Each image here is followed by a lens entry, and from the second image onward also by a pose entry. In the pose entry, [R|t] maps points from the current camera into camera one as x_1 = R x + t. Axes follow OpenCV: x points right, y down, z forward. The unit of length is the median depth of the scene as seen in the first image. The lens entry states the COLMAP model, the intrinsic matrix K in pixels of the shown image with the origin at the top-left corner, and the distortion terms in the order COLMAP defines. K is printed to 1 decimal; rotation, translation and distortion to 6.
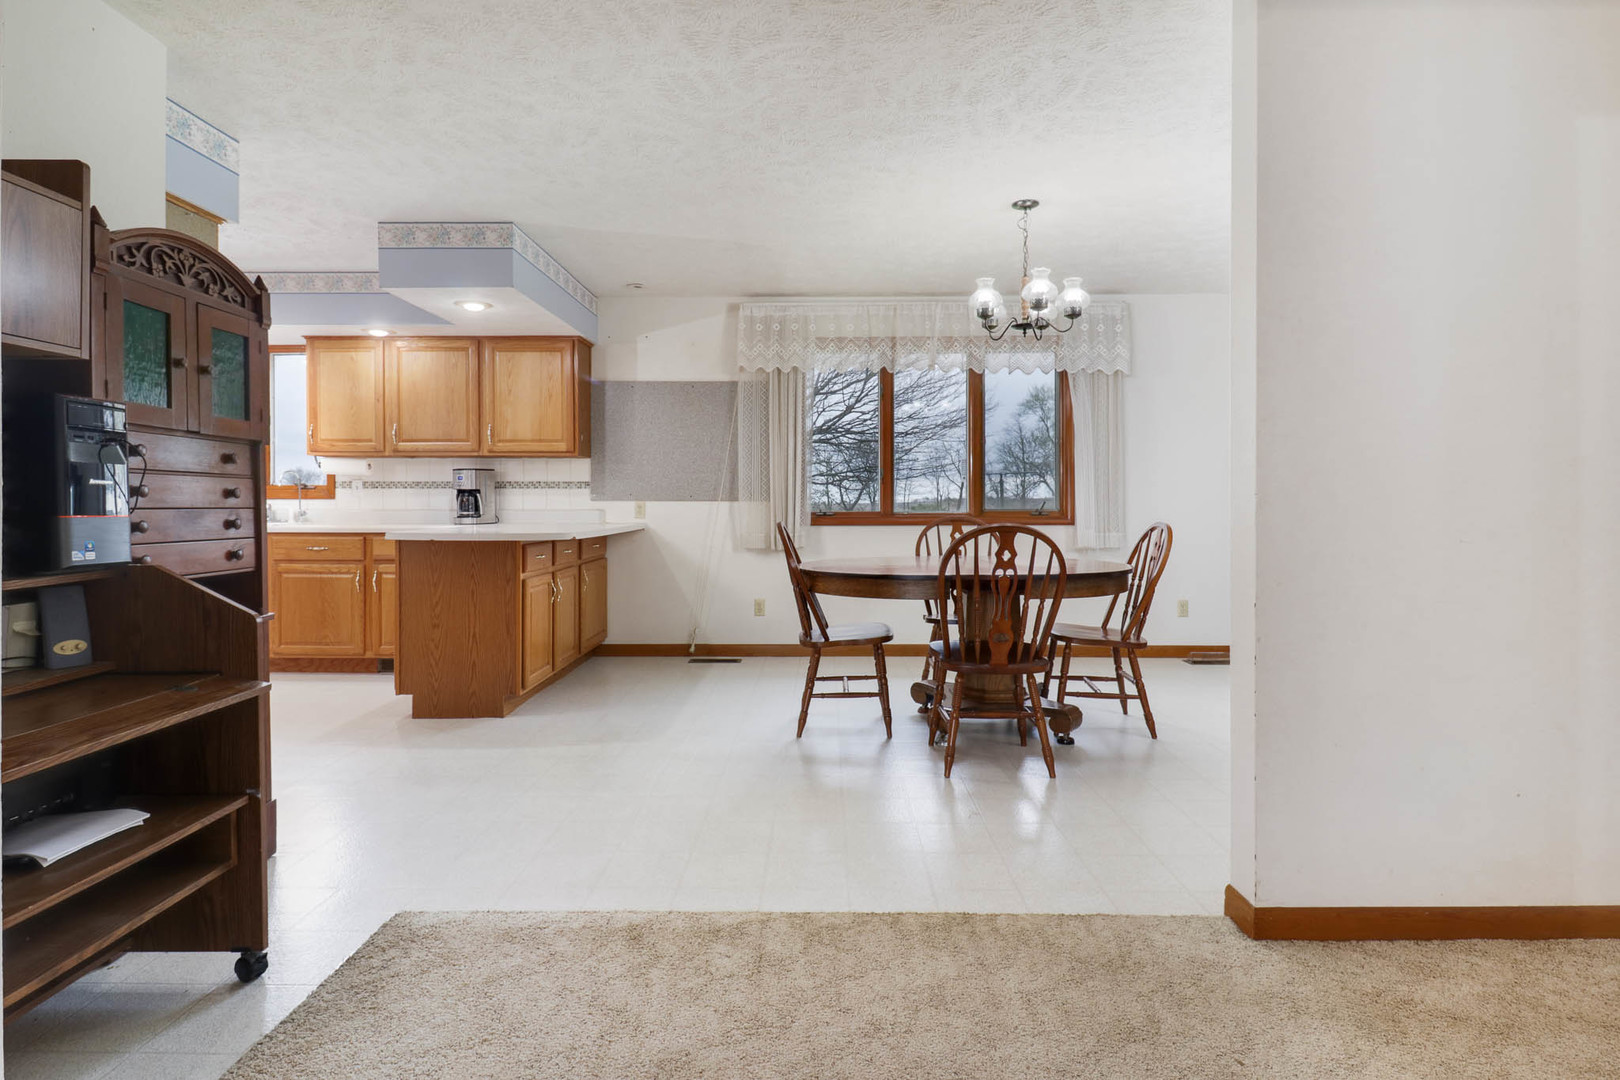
lens RADIAL K [[782.7, 0, 806.3], [0, 782.7, 506.7], [0, 0, 1]] dist [-0.003008, -0.000306]
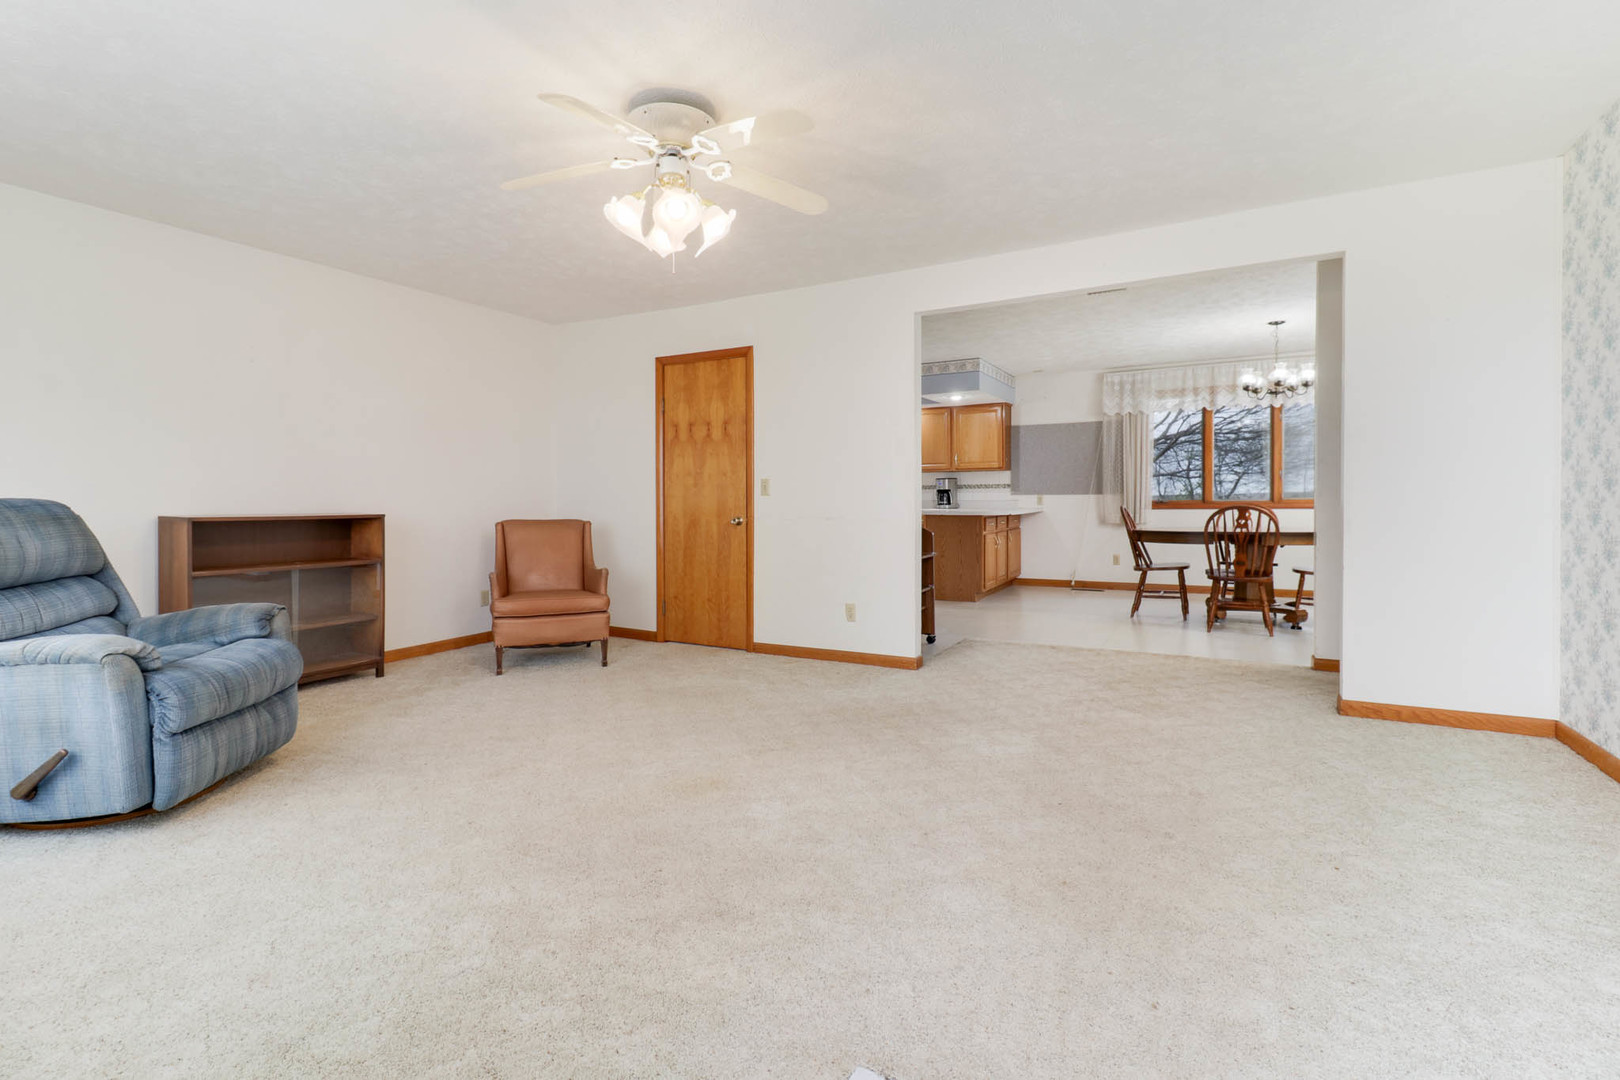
lens RADIAL K [[763.0, 0, 799.9], [0, 763.0, 516.8], [0, 0, 1]] dist [0.030615, -0.000045]
pose [[0.883657, 0.004200, -0.468116, 0.108867], [0.006734, 0.999742, 0.021683, 0.000651], [0.468086, -0.022313, 0.883401, -0.747333]]
